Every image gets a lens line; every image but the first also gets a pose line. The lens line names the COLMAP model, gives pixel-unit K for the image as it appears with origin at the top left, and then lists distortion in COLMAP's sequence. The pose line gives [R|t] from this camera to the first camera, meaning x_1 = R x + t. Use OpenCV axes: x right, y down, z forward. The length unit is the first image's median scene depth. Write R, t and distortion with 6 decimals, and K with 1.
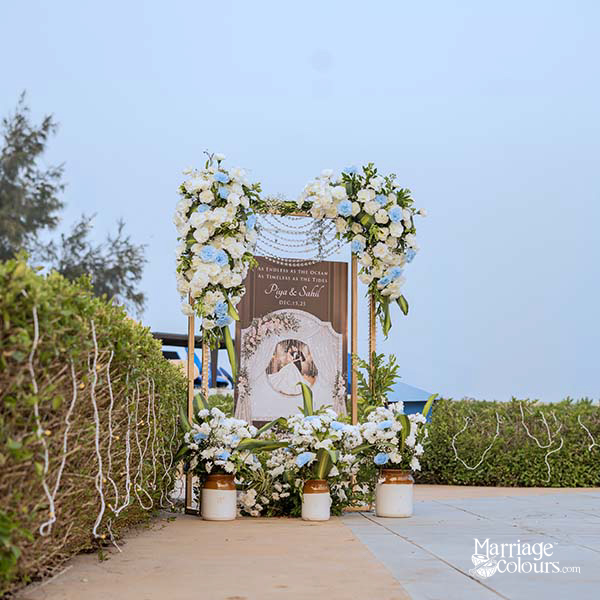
lens RADIAL K [[1780.9, 0, 299.9], [0, 1780.9, 299.7], [0, 0, 1]] dist [0.163095, 0.000000]
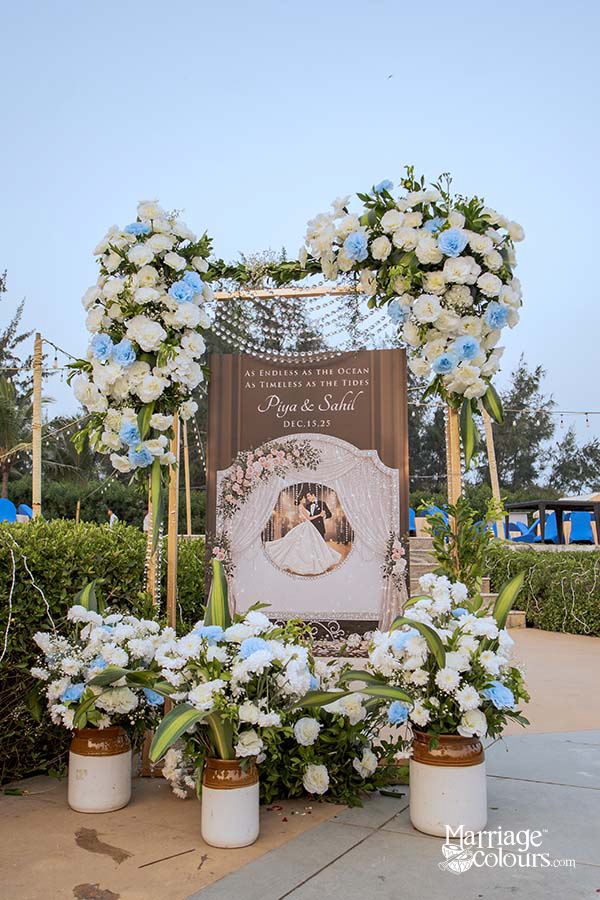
lens RADIAL K [[772.8, 0, 301.5], [0, 772.8, 454.4], [0, 0, 1]] dist [-0.035008, -0.004273]
pose [[0.815234, -0.089655, -0.572150, 0.145344], [0.053084, 0.995354, -0.080333, 0.033690], [0.576694, 0.035118, 0.816205, 0.783157]]
